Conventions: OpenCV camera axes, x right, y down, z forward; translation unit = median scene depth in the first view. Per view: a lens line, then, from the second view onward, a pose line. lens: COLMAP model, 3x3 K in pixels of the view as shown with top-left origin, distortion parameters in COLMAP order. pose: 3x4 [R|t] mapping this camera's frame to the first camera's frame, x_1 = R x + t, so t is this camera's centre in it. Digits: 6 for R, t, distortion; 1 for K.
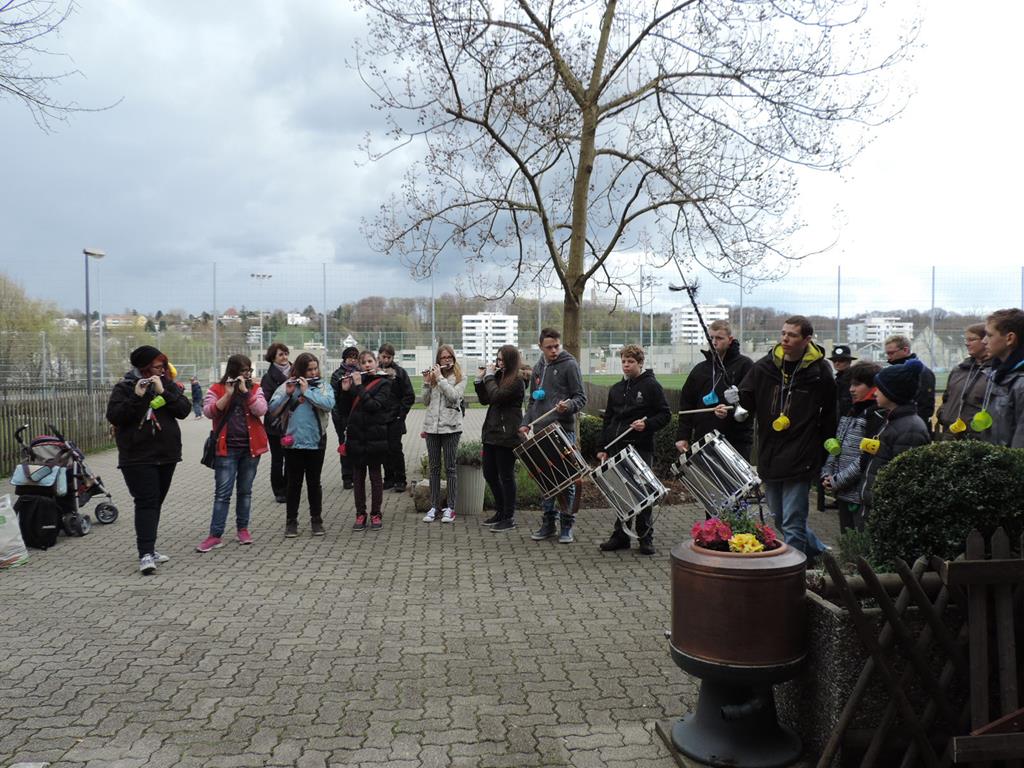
lens RADIAL K [[807.5, 0, 517.4], [0, 807.5, 377.0], [0, 0, 1]] dist [0.006241, -0.005332]
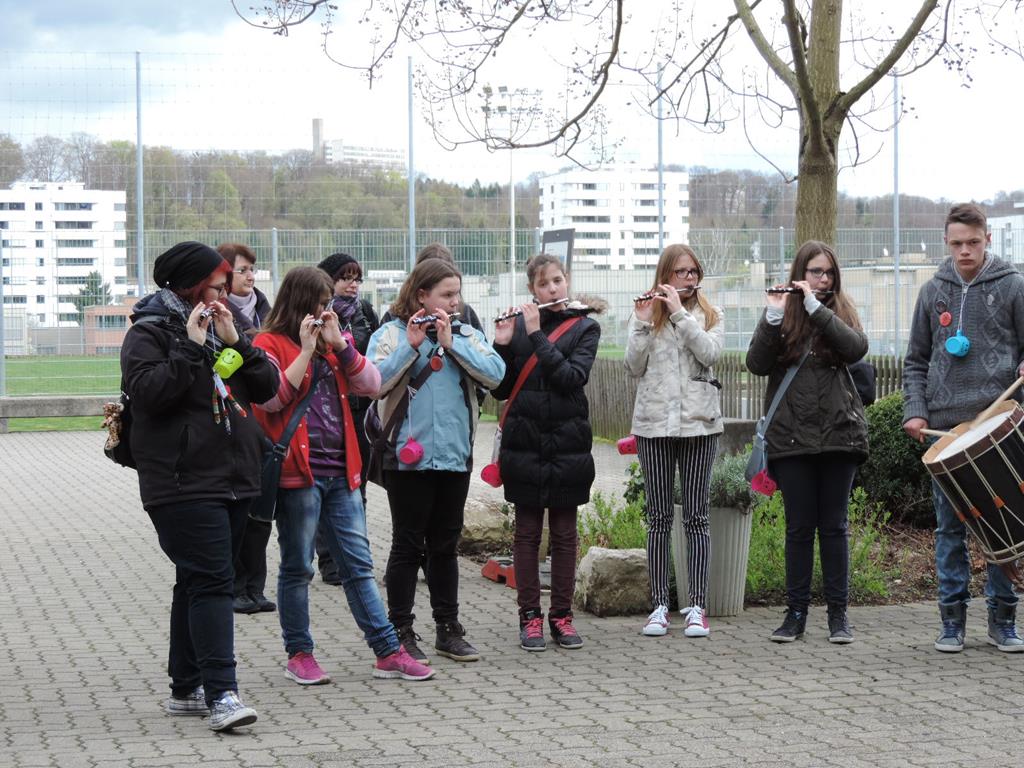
lens RADIAL K [[2206.9, 0, 531.5], [0, 2206.9, 385.3], [0, 0, 1]] dist [-0.032758, 0.000000]
pose [[0.981328, -0.013114, 0.191895, -0.290464], [0.010889, 0.999861, 0.012644, 0.016035], [-0.192034, -0.010319, 0.981334, -0.147448]]
